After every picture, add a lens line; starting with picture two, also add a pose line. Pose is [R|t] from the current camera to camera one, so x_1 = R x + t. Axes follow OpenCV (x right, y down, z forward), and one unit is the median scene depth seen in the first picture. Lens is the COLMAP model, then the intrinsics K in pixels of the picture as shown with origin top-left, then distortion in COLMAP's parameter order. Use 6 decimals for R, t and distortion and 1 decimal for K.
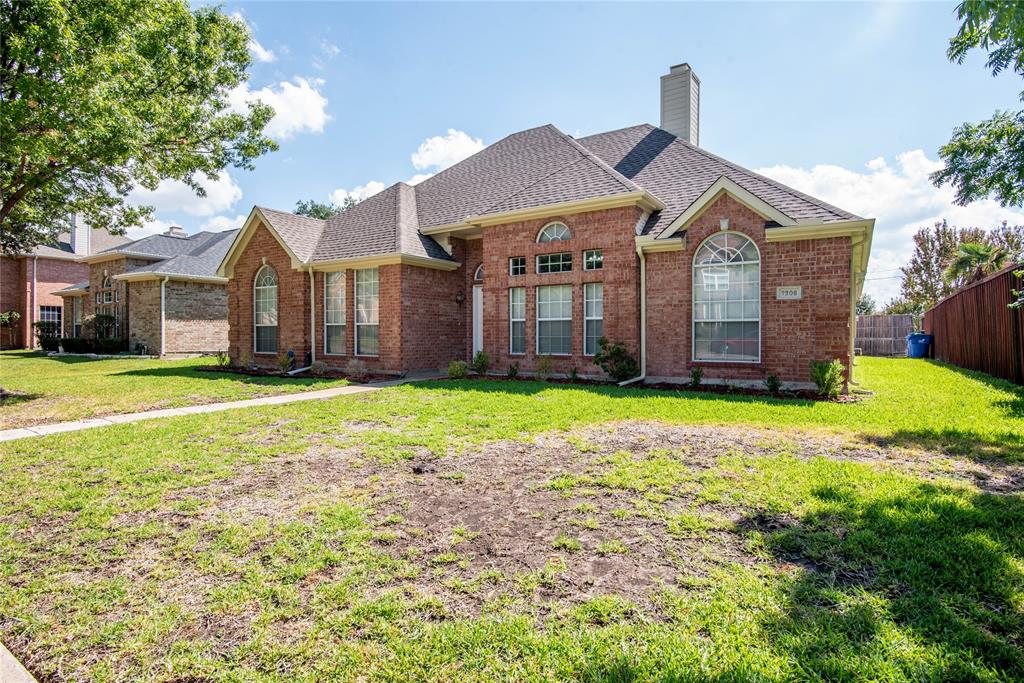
lens RADIAL K [[532.3, 0, 509.0], [0, 532.3, 341.9], [0, 0, 1]] dist [-0.016287, -0.001334]
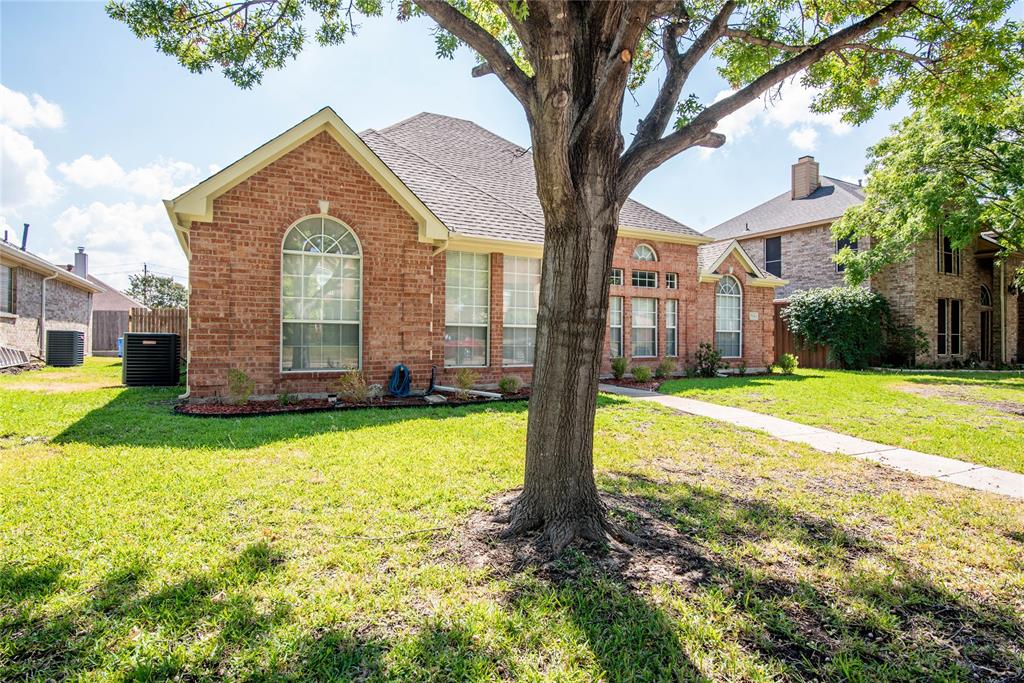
lens RADIAL K [[532.3, 0, 511.6], [0, 532.3, 338.1], [0, 0, 1]] dist [-0.016287, -0.001334]
pose [[0.474772, 0.002466, 0.880105, -1.134505], [0.004534, 0.999976, -0.005248, -0.013658], [-0.880097, 0.006483, 0.474750, 0.732652]]
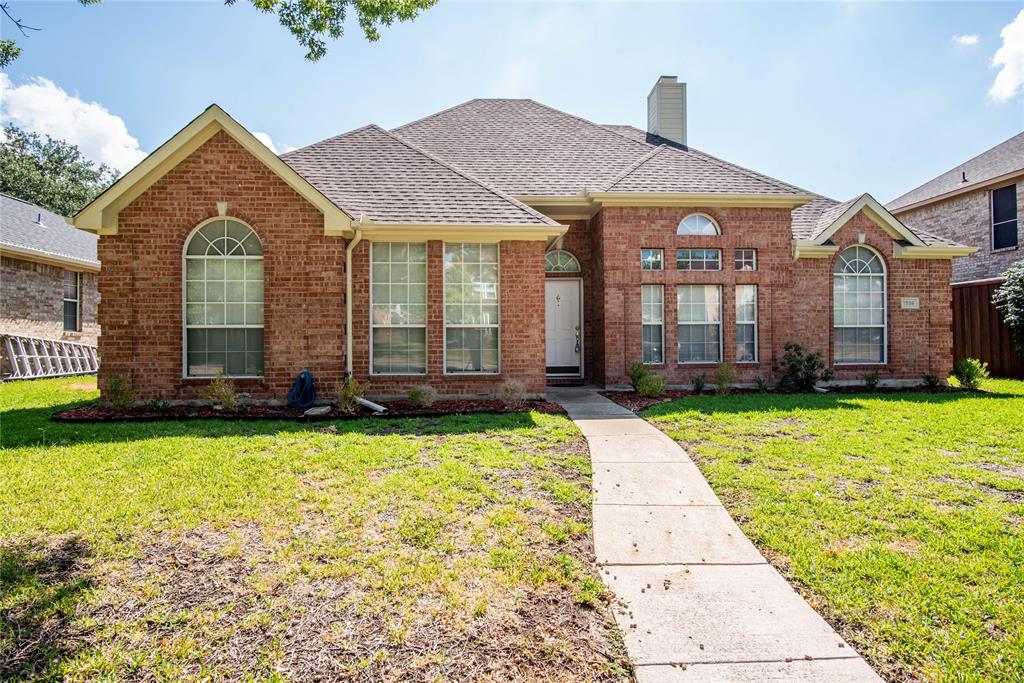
lens RADIAL K [[532.3, 0, 514.4], [0, 532.3, 338.4], [0, 0, 1]] dist [-0.016287, -0.001334]
pose [[0.796560, -0.003983, 0.604546, -0.725361], [0.014204, 0.999826, -0.012129, -0.011105], [-0.604392, 0.018248, 0.796478, 0.505382]]
